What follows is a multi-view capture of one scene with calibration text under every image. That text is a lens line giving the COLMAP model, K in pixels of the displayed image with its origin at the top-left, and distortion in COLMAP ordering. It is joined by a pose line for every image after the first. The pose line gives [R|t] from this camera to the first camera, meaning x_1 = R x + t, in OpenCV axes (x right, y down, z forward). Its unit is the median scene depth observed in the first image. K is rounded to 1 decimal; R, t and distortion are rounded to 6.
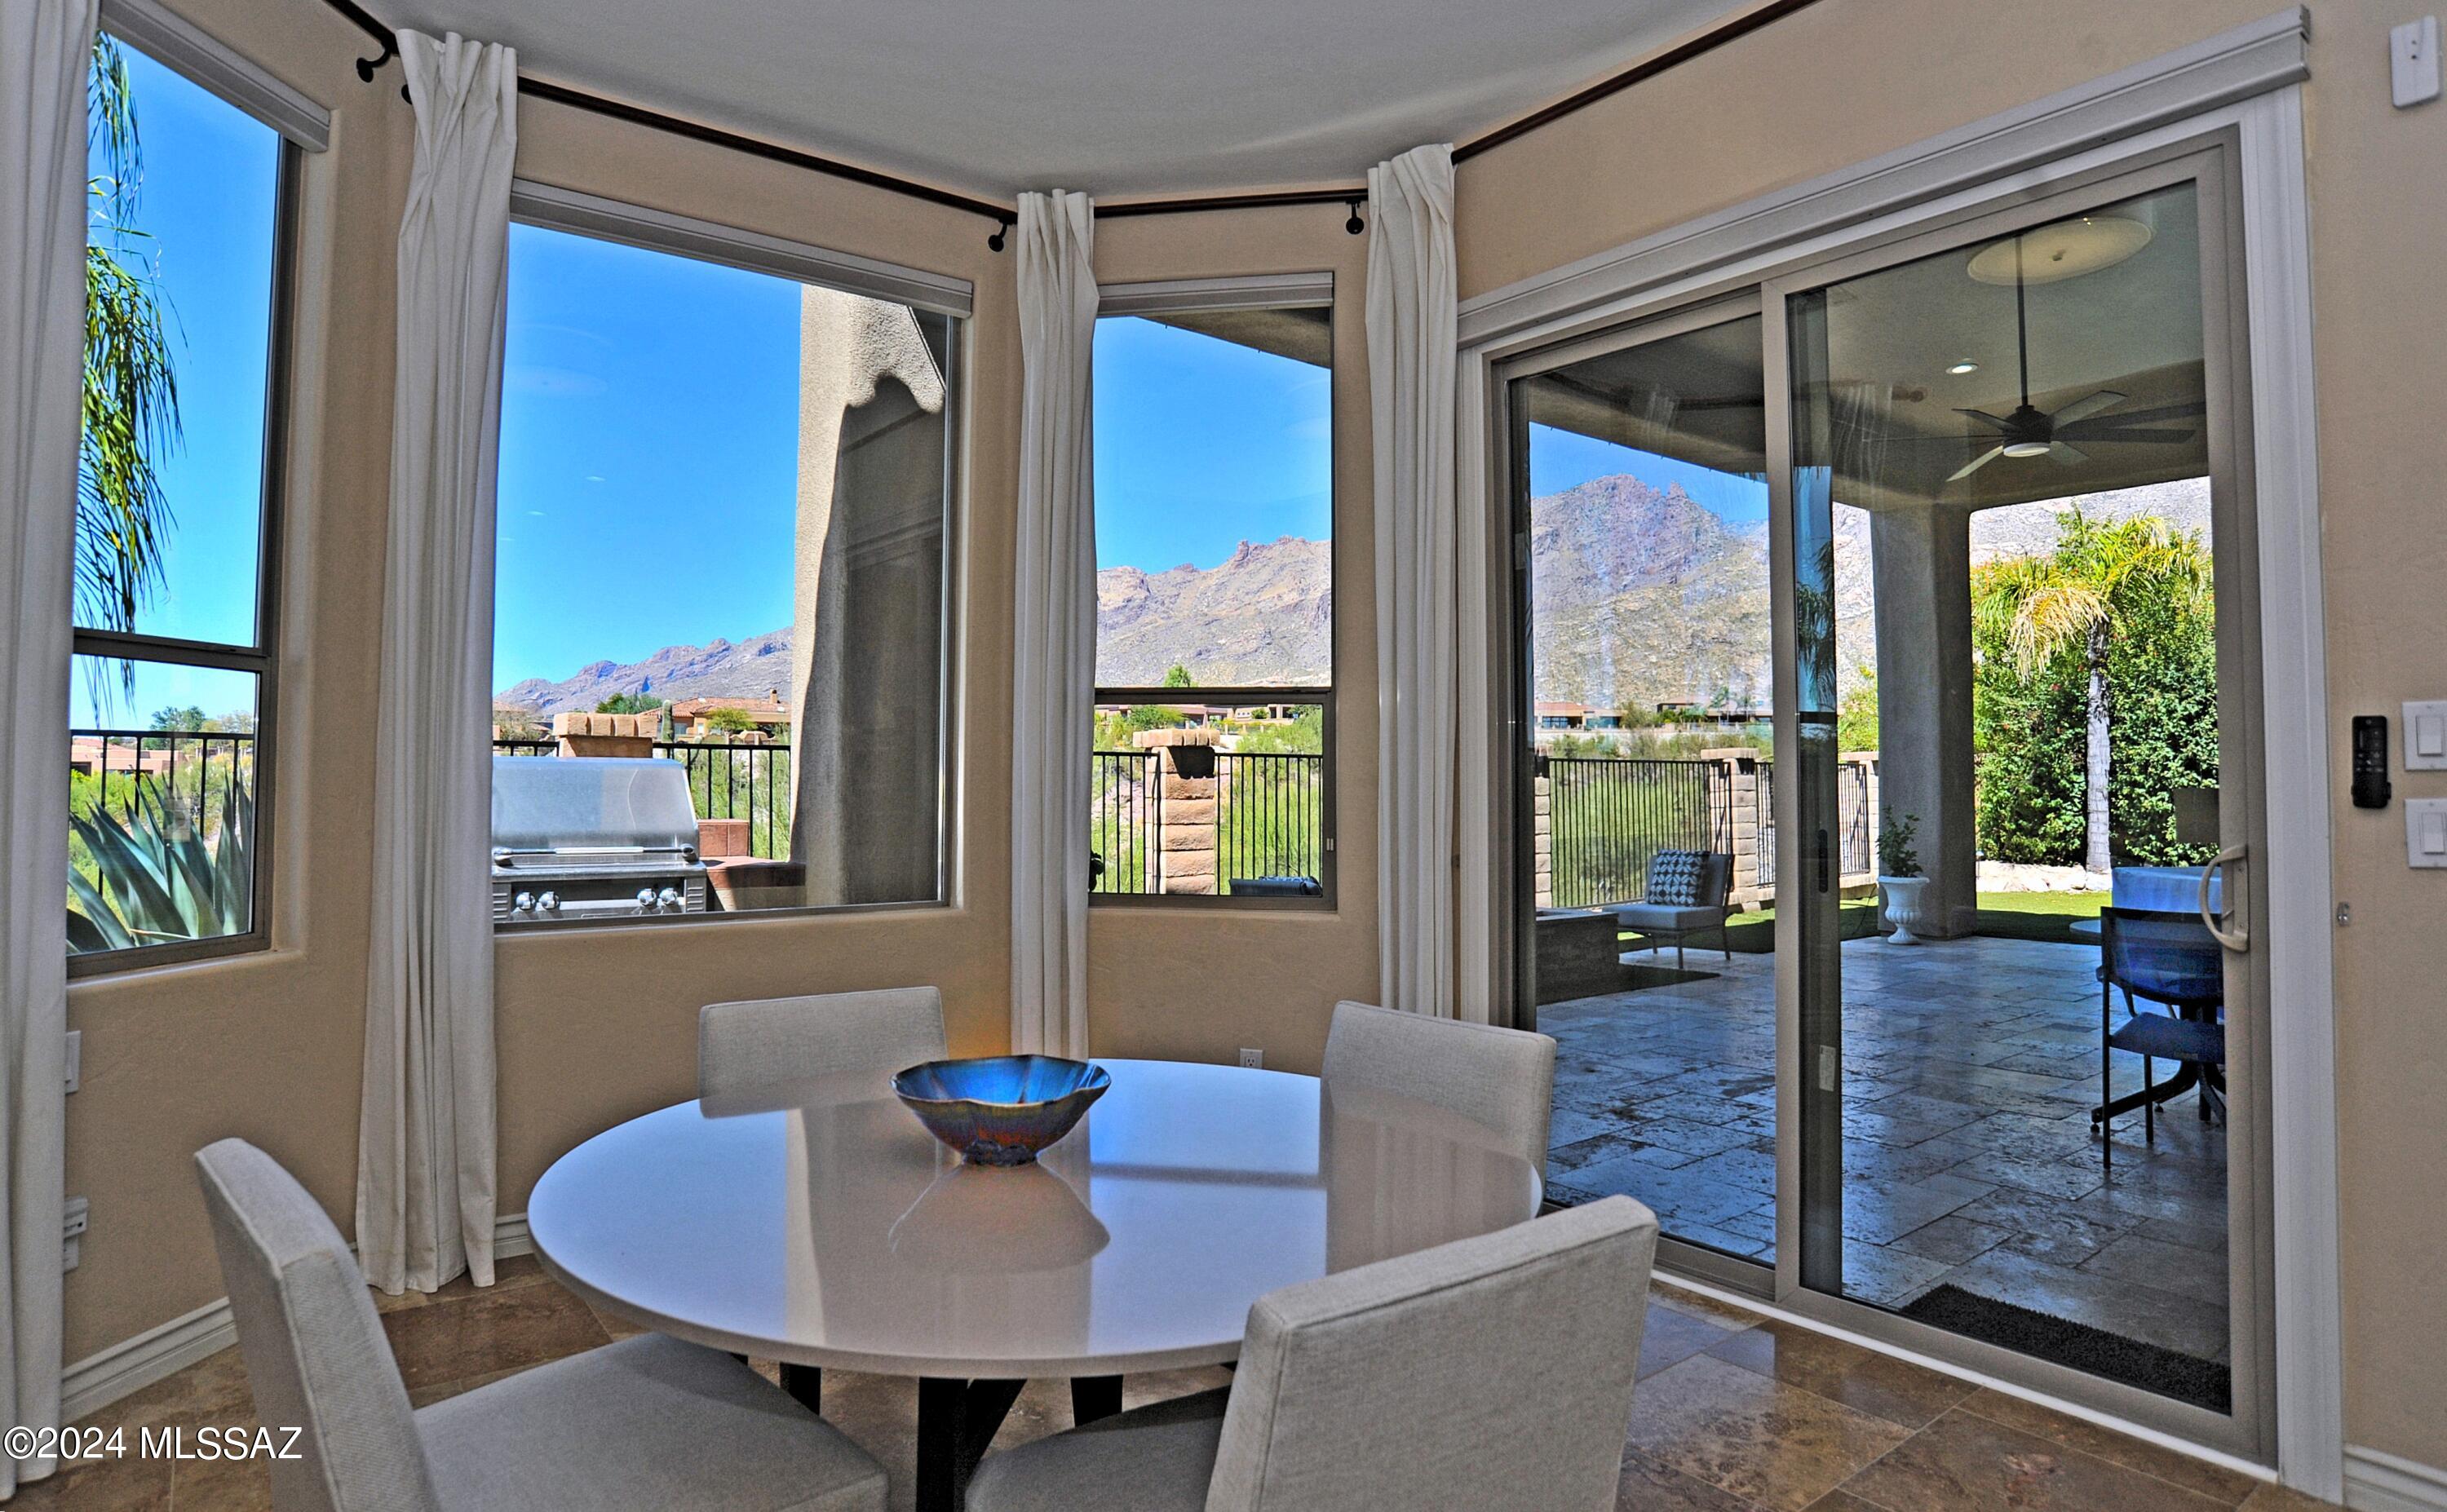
lens RADIAL K [[1356.6, 0, 1207.3], [0, 1356.6, 727.5], [0, 0, 1]] dist [-0.102086, 0.056309]
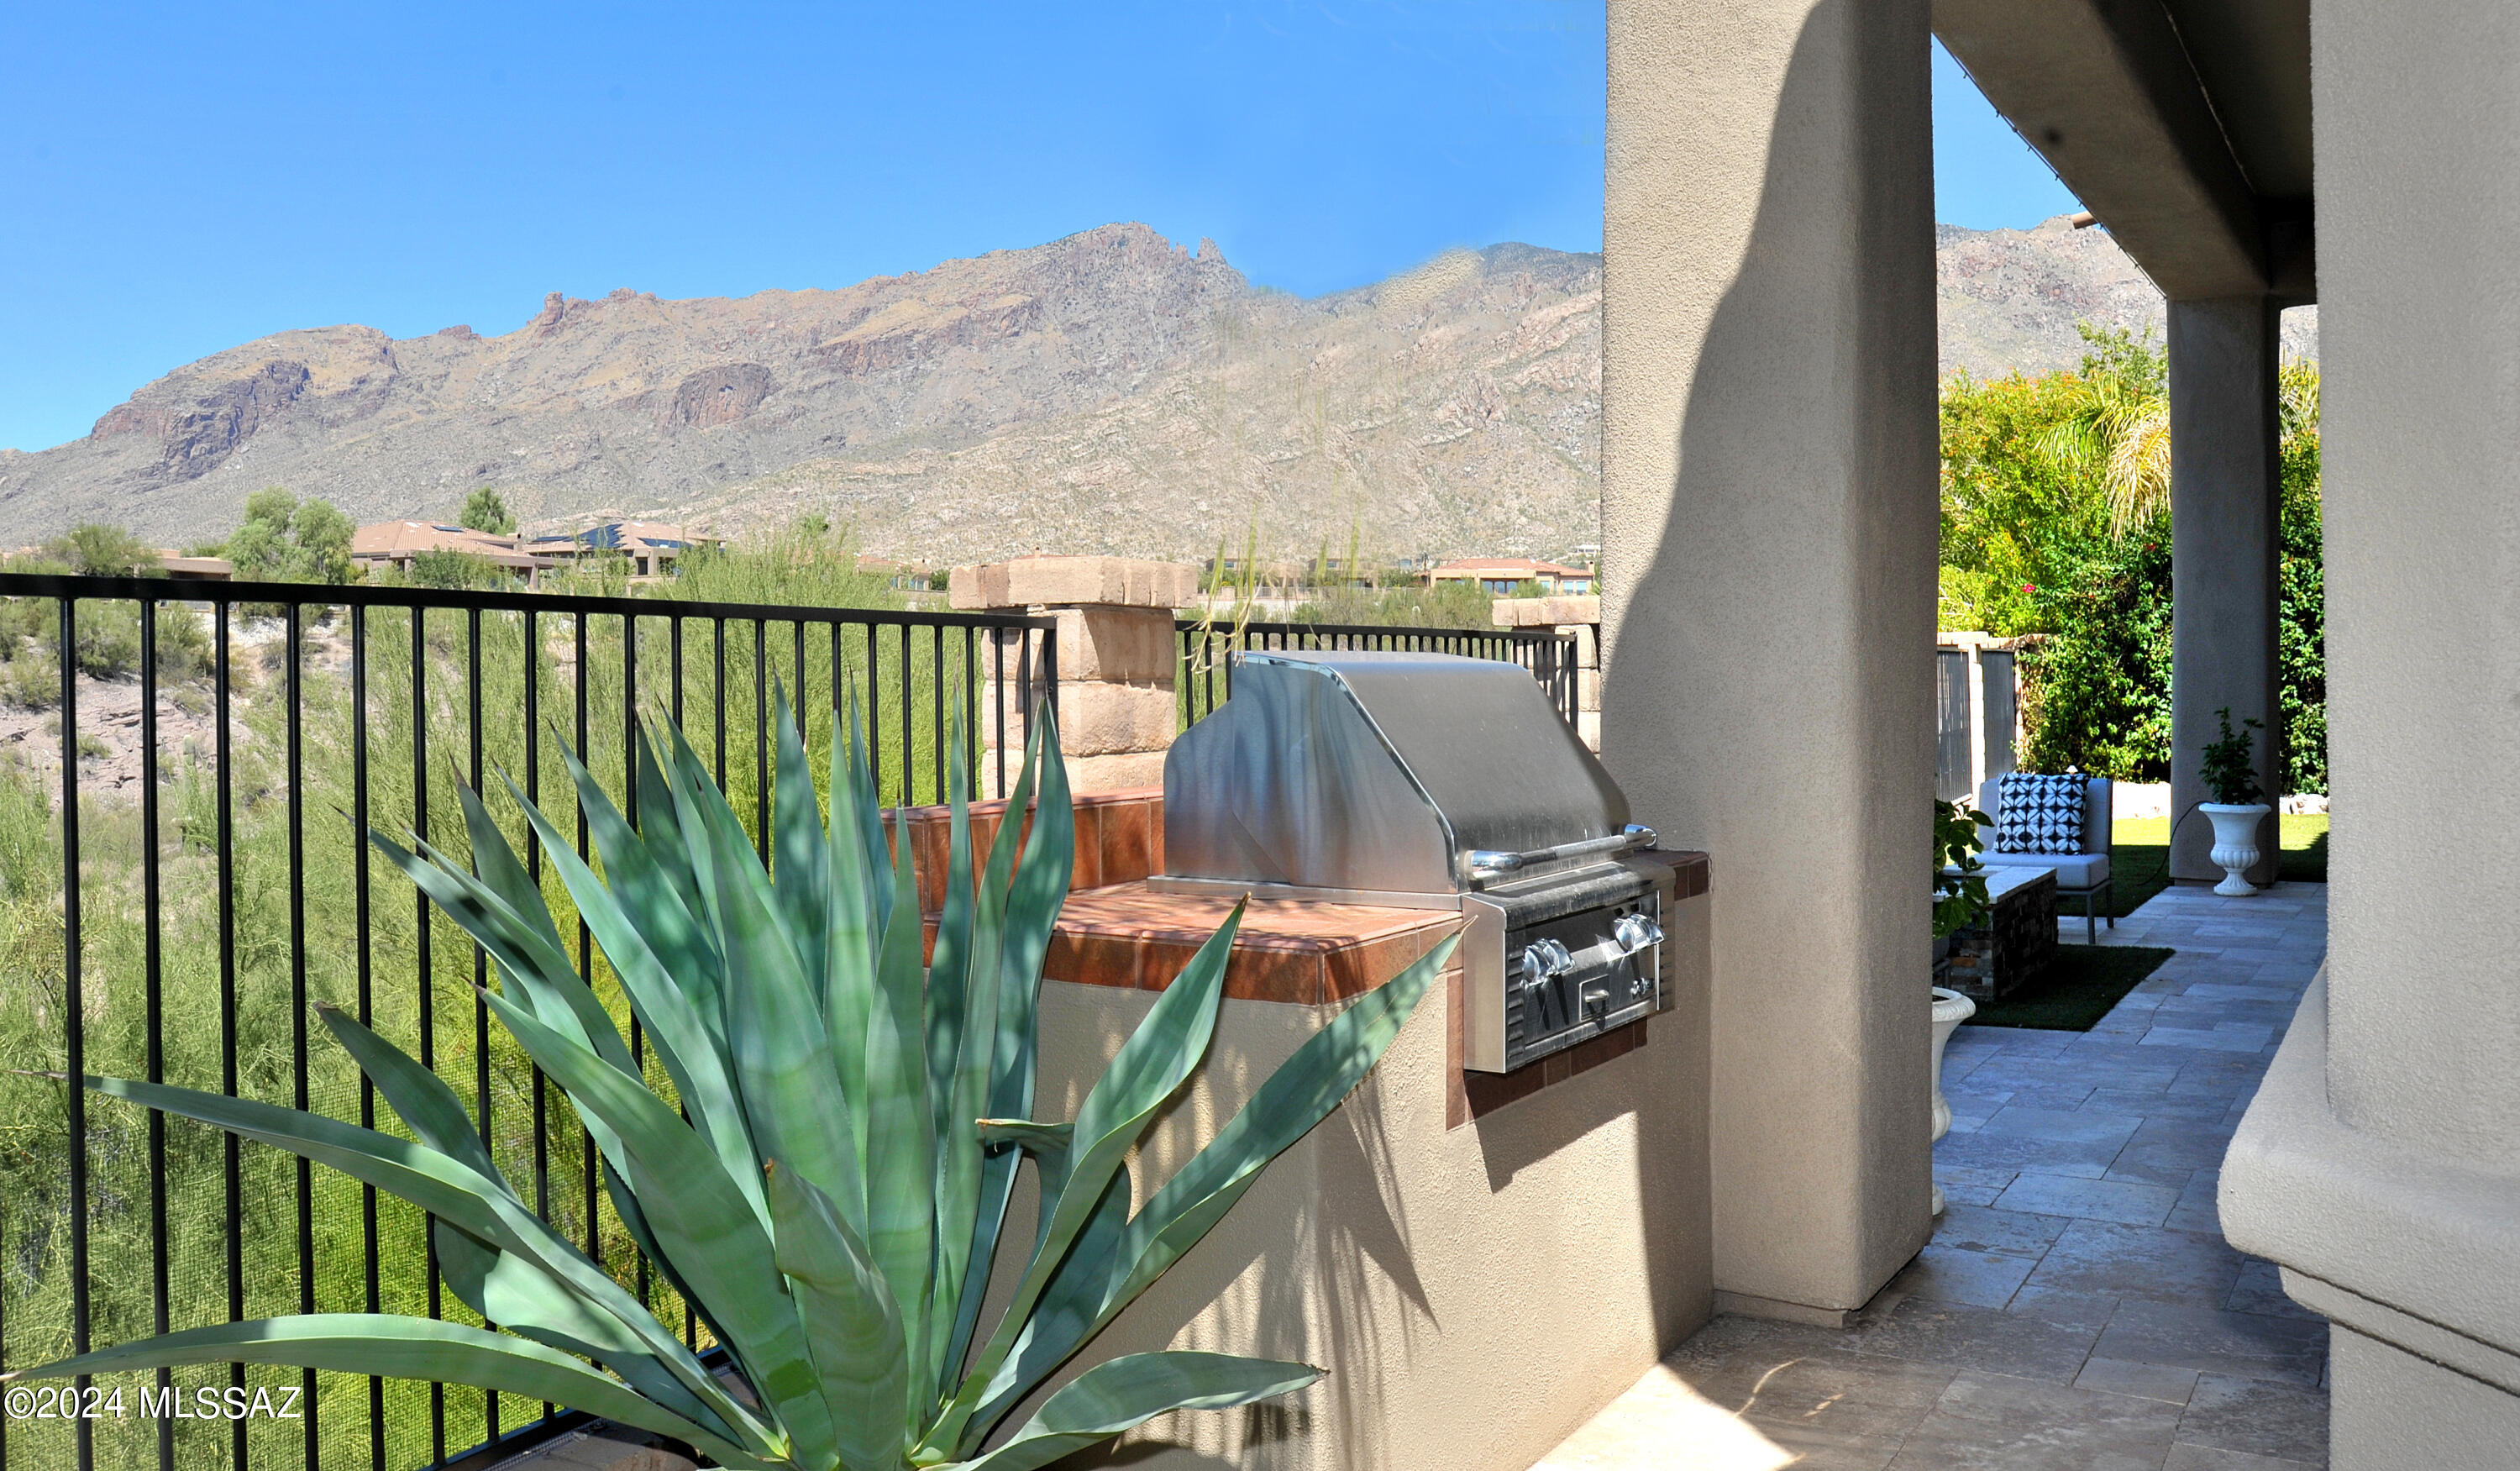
lens RADIAL K [[2029.2, 0, 1265.9], [0, 2029.2, 683.6], [0, 0, 1]] dist [-0.089517, 0.066382]
pose [[0.933452, -0.007931, 0.358616, -0.242290], [-0.008523, 0.998983, 0.044280, 0.001254], [-0.358602, -0.044390, 0.932434, 0.108641]]
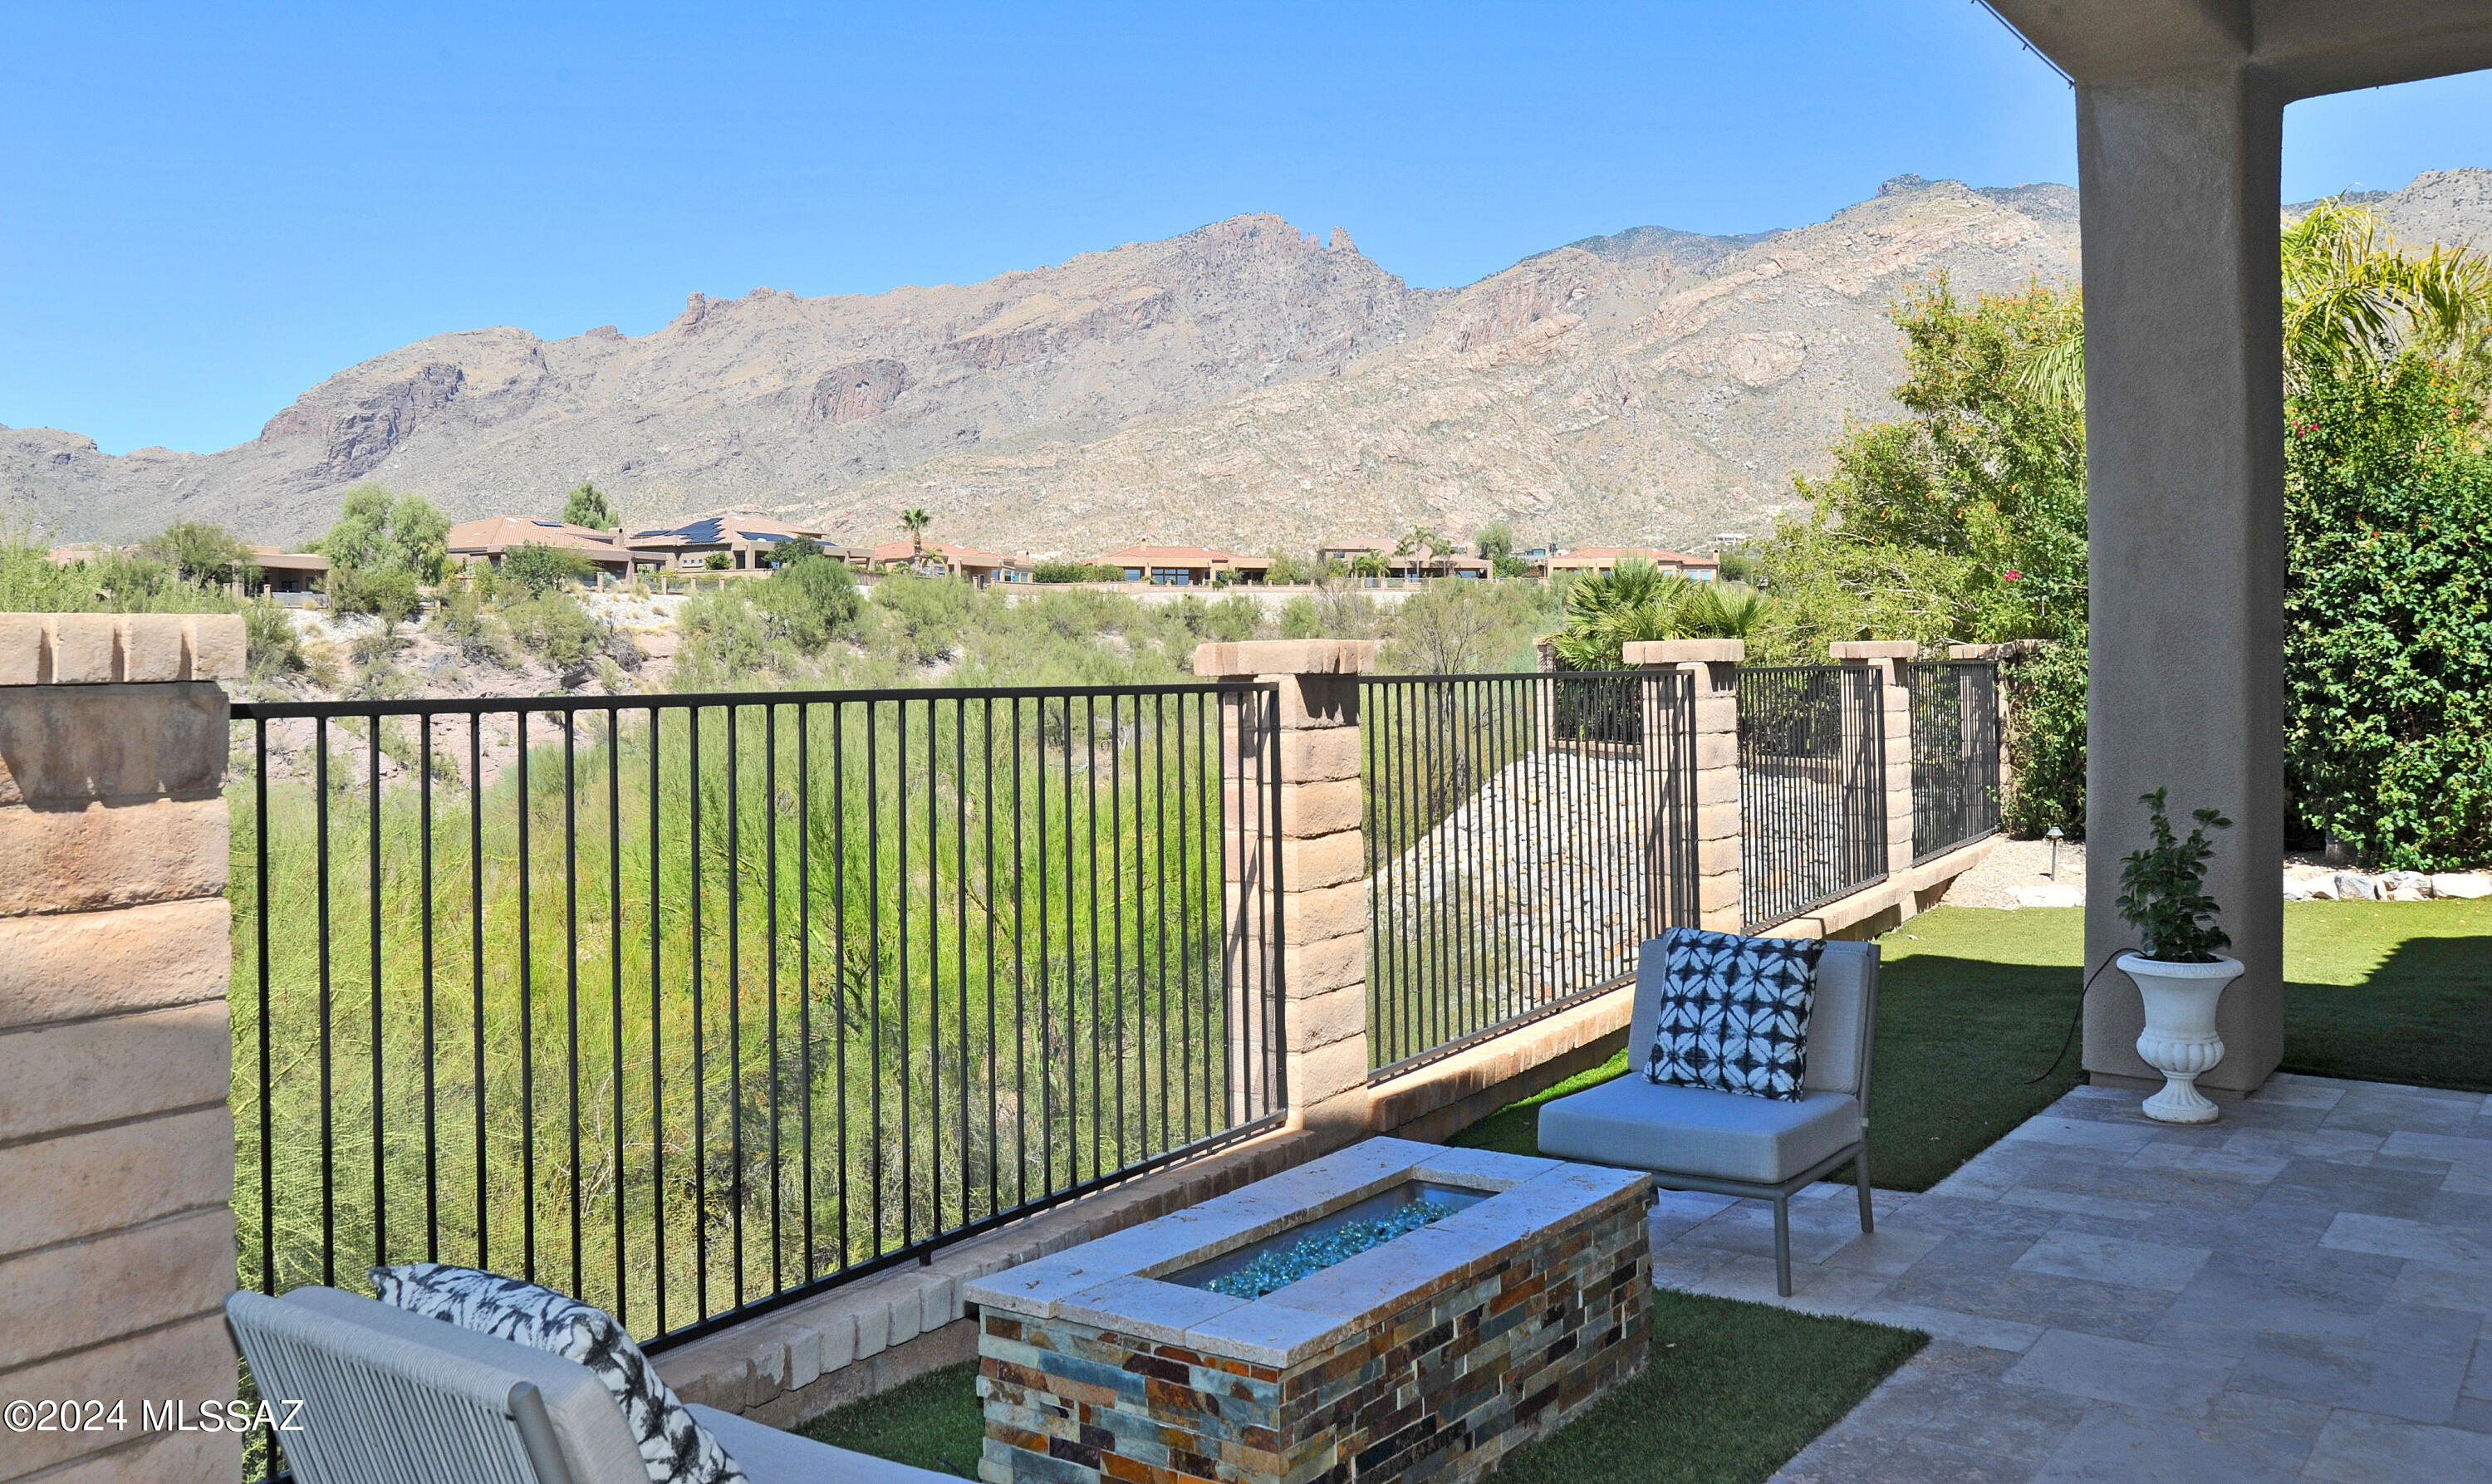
lens RADIAL K [[2038.2, 0, 1202.3], [0, 2038.2, 673.1], [0, 0, 1]] dist [-0.089203, 0.068852]
pose [[0.963674, -0.008264, 0.266953, 0.040829], [-0.003571, 0.999033, 0.043815, -0.001895], [-0.267057, -0.043177, 0.962713, 0.314242]]
